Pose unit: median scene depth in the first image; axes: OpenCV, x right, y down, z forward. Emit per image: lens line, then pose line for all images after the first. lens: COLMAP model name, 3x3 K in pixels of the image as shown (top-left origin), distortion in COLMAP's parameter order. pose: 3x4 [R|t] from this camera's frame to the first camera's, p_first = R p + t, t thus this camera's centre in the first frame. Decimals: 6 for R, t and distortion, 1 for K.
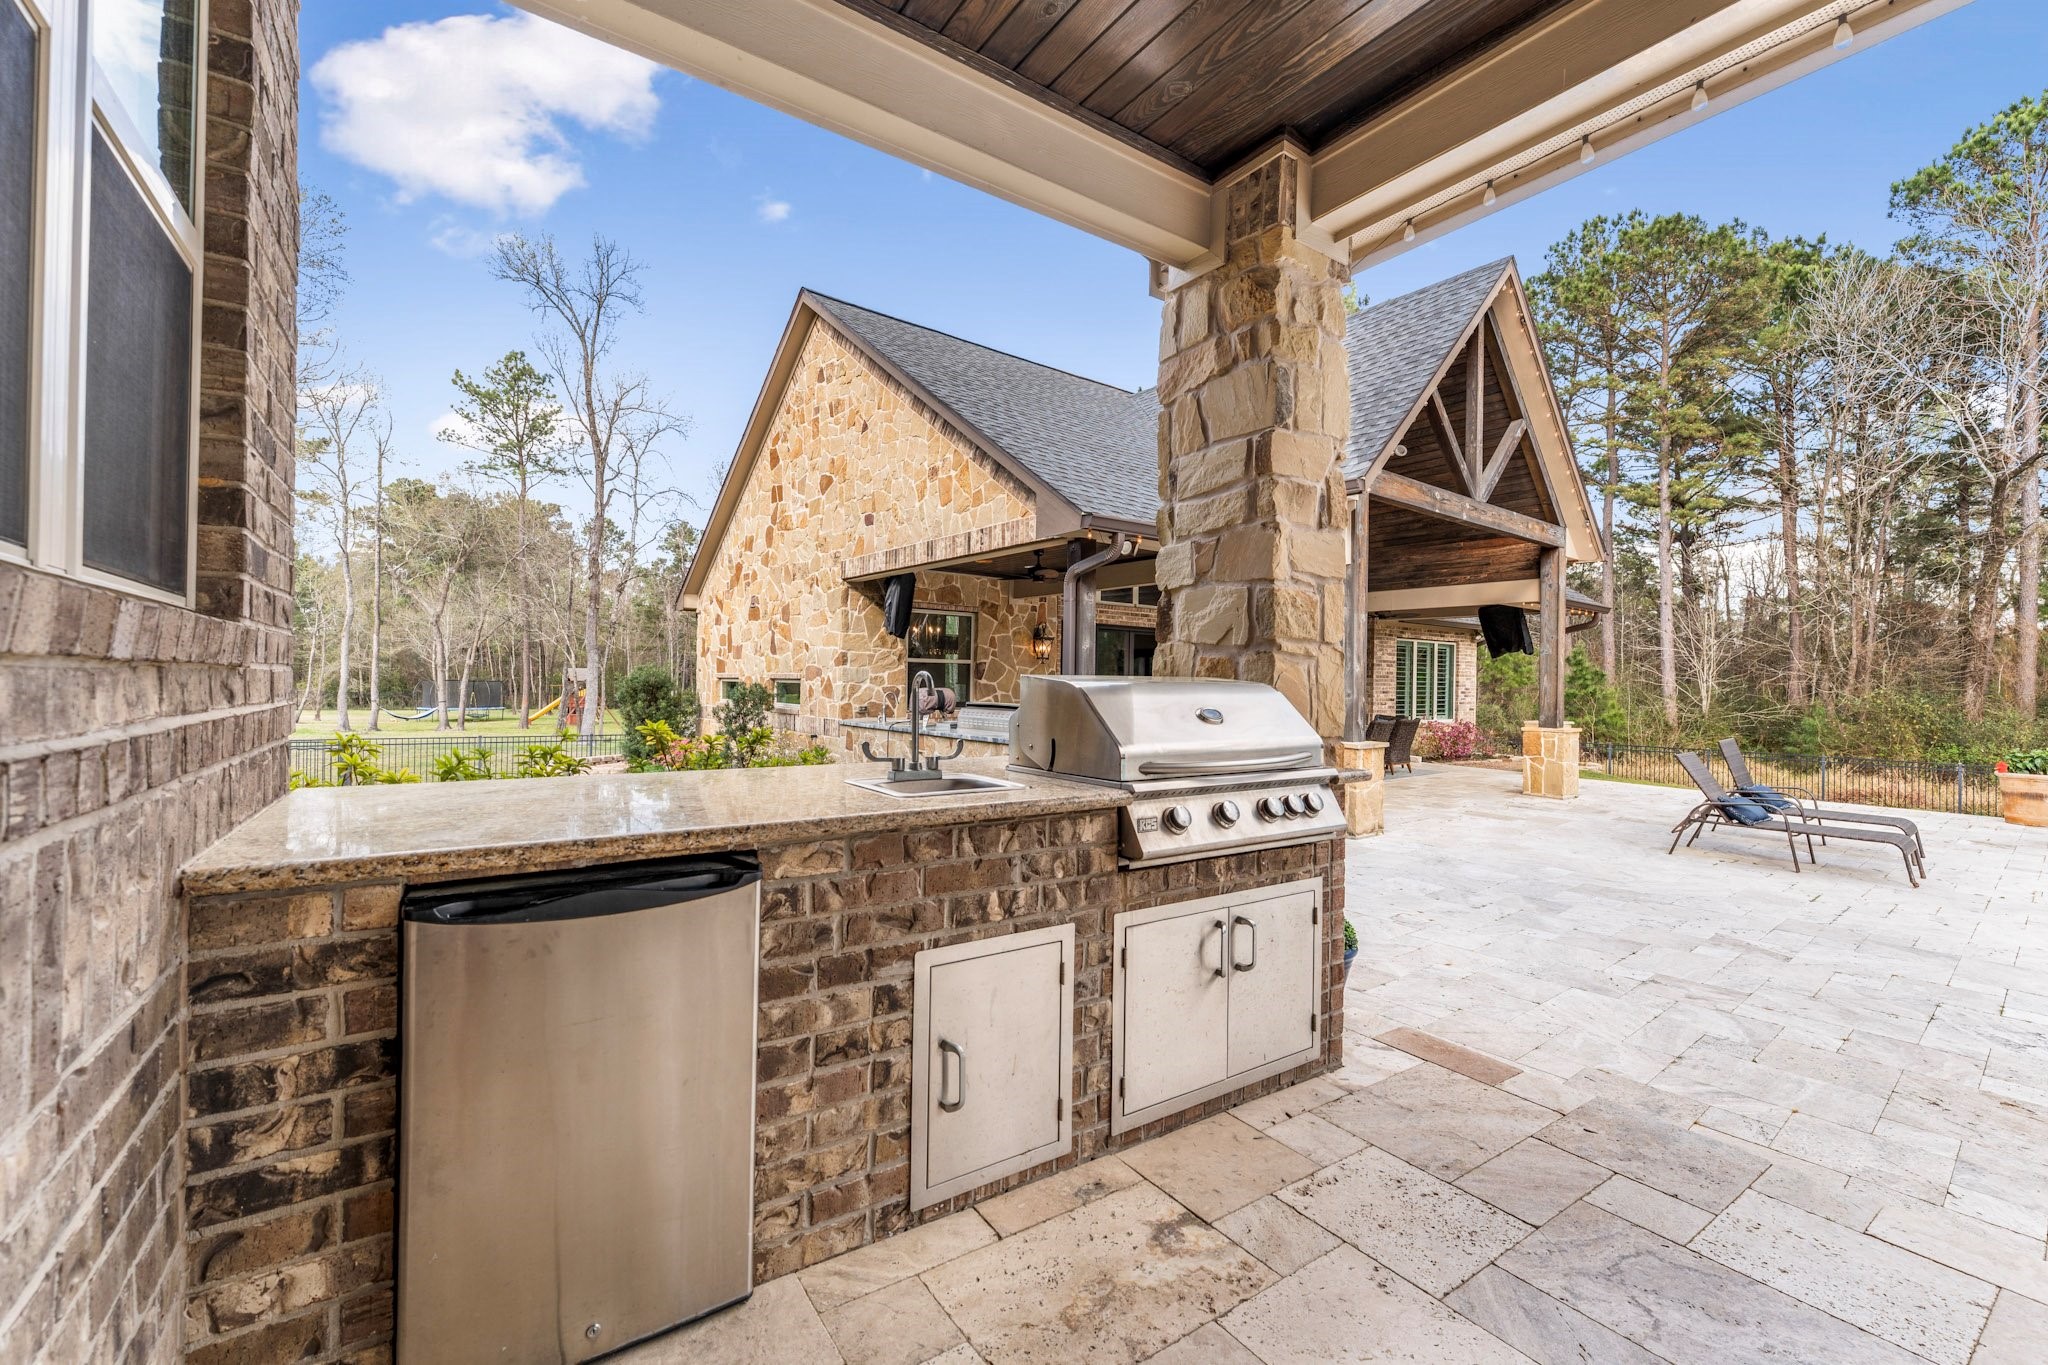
lens RADIAL K [[828.3, 0, 1027.7], [0, 828.3, 679.7], [0, 0, 1]] dist [0.000484, 0.000094]
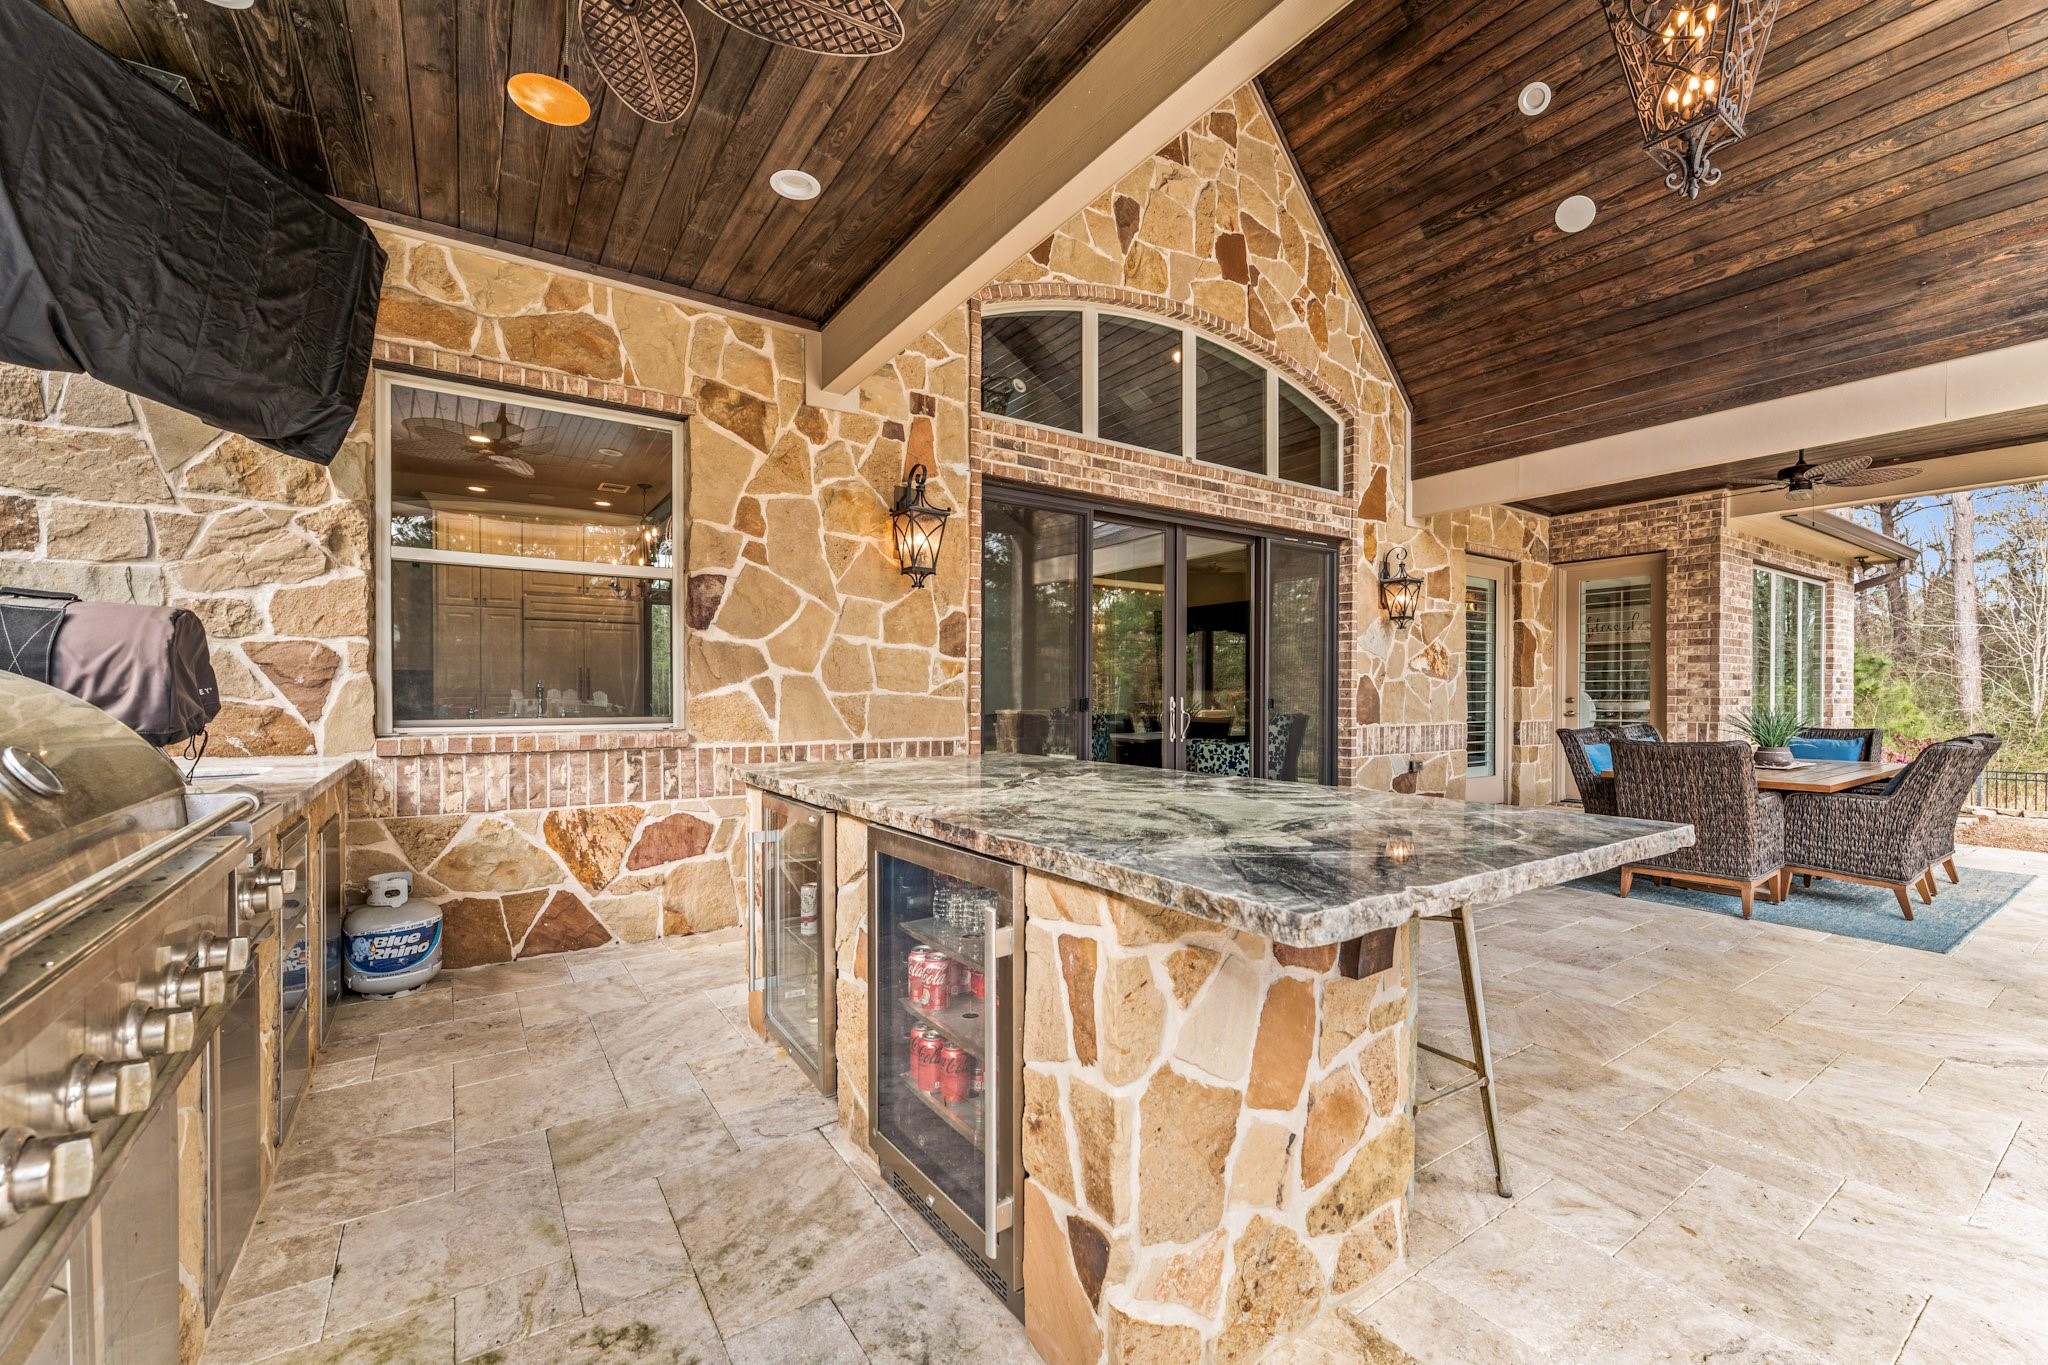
lens RADIAL K [[828.3, 0, 1016.1], [0, 828.3, 695.5], [0, 0, 1]] dist [0.000484, 0.000094]
pose [[0.997707, -0.012903, -0.066433, 0.082352], [0.013010, 0.999915, 0.001180, 0.026003], [0.066412, -0.002041, 0.997790, 0.678129]]
